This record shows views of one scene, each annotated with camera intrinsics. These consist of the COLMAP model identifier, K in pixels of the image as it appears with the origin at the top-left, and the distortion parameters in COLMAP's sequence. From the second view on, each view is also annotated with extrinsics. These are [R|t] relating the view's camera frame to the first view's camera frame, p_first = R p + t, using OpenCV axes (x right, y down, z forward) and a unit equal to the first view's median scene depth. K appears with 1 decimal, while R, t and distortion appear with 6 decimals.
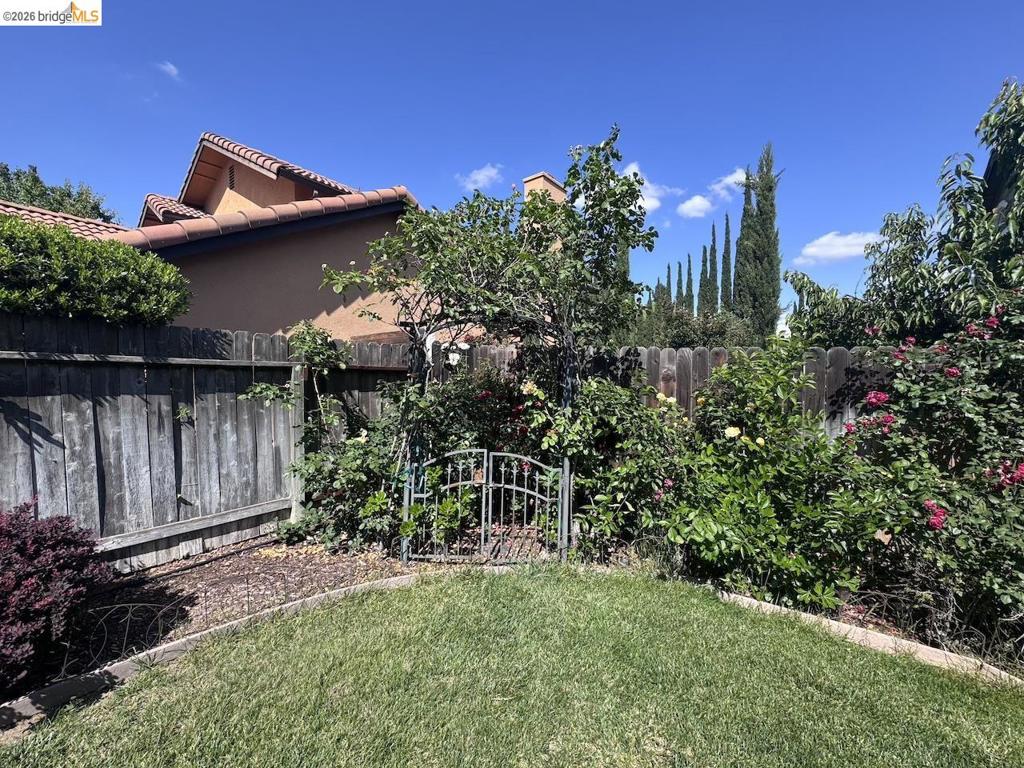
lens RADIAL K [[411.2, 0, 515.7], [0, 411.2, 382.5], [0, 0, 1]] dist [-0.005920, 0.001334]
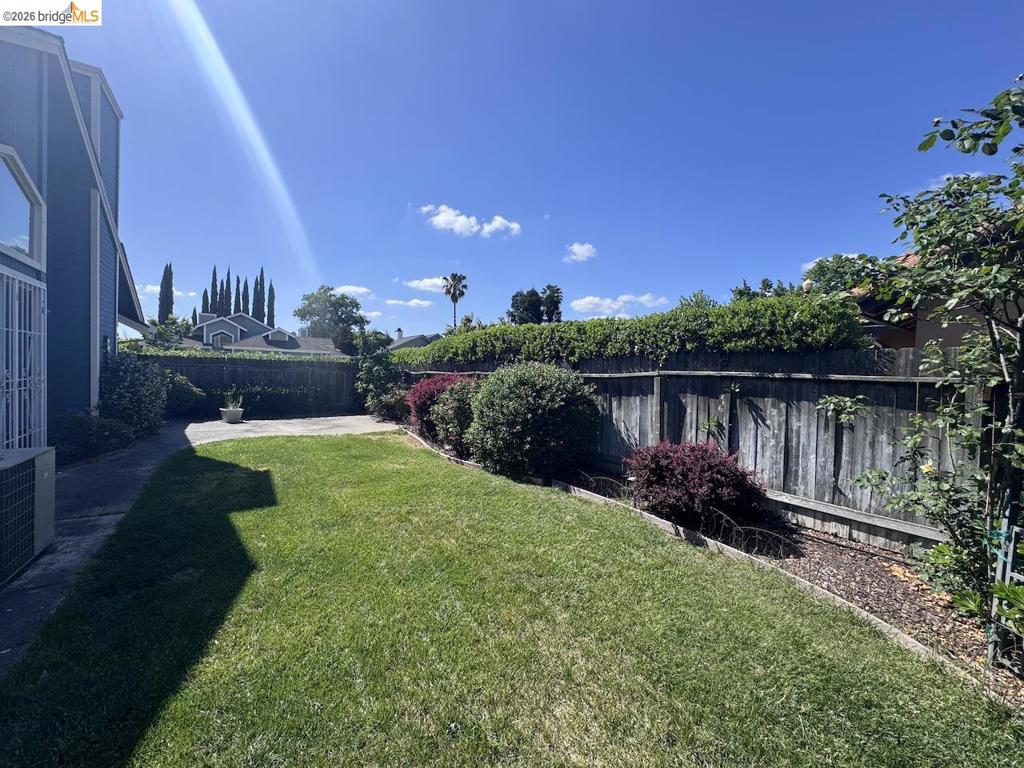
lens RADIAL K [[411.2, 0, 511.8], [0, 411.2, 384.5], [0, 0, 1]] dist [-0.005920, 0.001334]
pose [[-0.321054, 0.007518, -0.947031, 0.737846], [-0.050333, 0.998420, 0.024990, -0.012051], [0.945723, 0.055690, -0.320168, 0.483645]]
